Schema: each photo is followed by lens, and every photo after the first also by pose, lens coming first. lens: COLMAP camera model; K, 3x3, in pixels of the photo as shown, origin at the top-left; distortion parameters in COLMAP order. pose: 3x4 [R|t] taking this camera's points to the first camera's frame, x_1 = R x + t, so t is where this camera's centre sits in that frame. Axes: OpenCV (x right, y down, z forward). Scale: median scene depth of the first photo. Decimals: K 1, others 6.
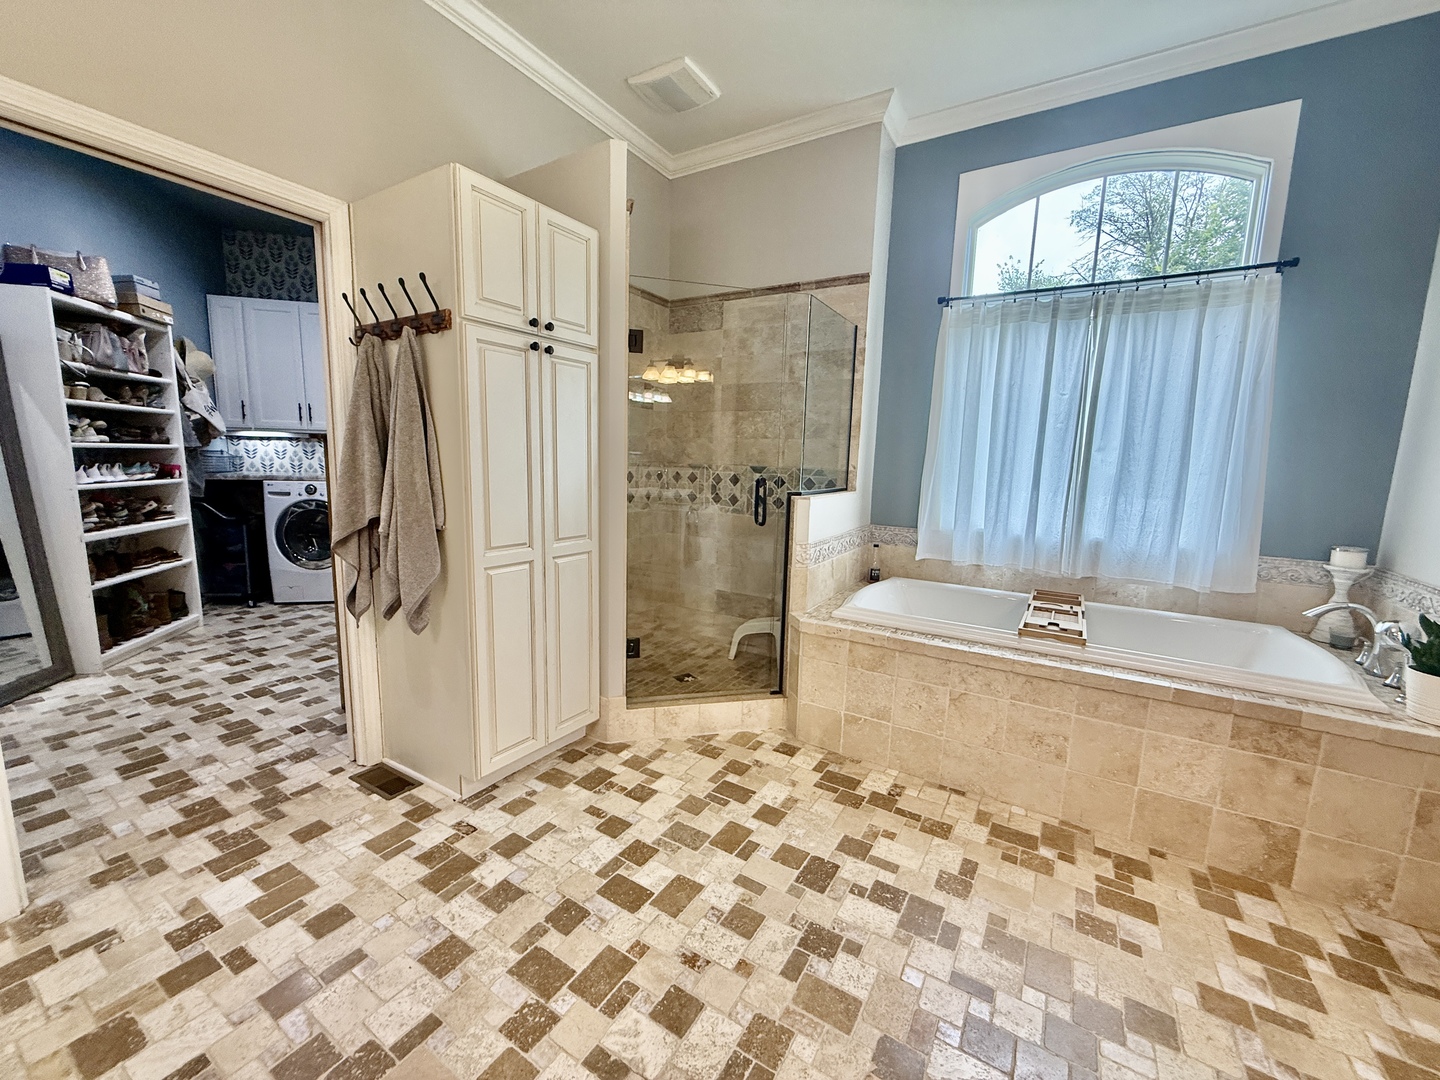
lens RADIAL K [[573.9, 0, 717.9], [0, 573.9, 540.8], [0, 0, 1]] dist [-0.001352, 0.000379]
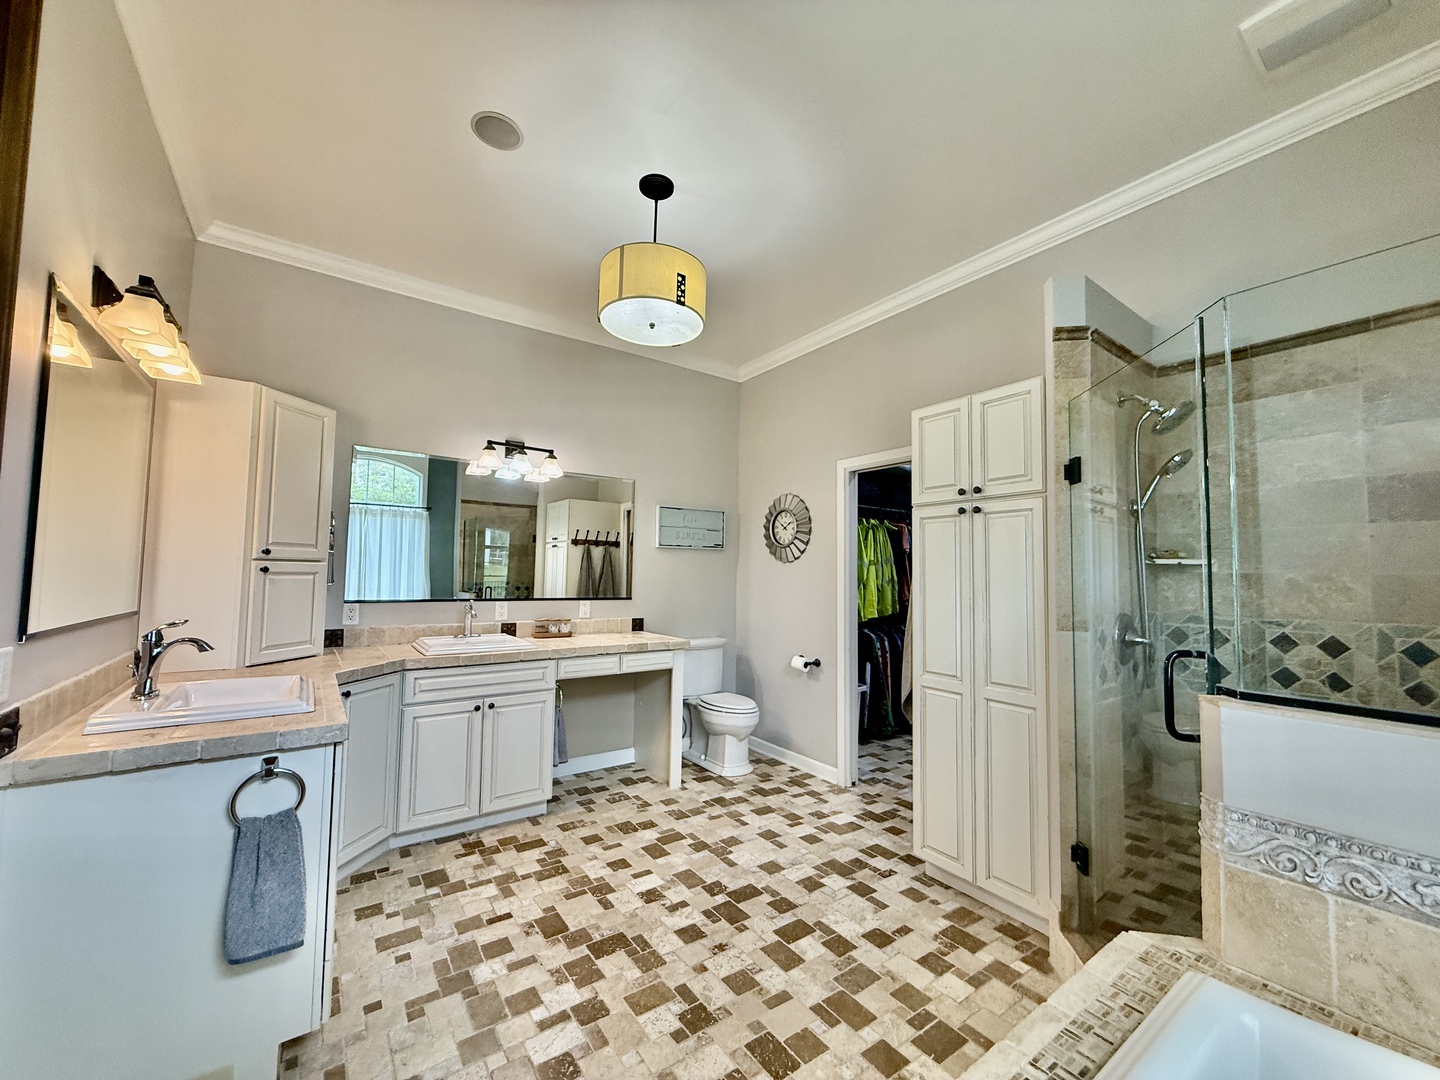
lens RADIAL K [[573.9, 0, 721.1], [0, 573.9, 542.4], [0, 0, 1]] dist [-0.001352, 0.000379]
pose [[-0.387796, -0.086012, -0.917723, 1.099318], [-0.156760, 0.987287, -0.026291, -0.185541], [0.908317, 0.133667, -0.396349, 1.164342]]
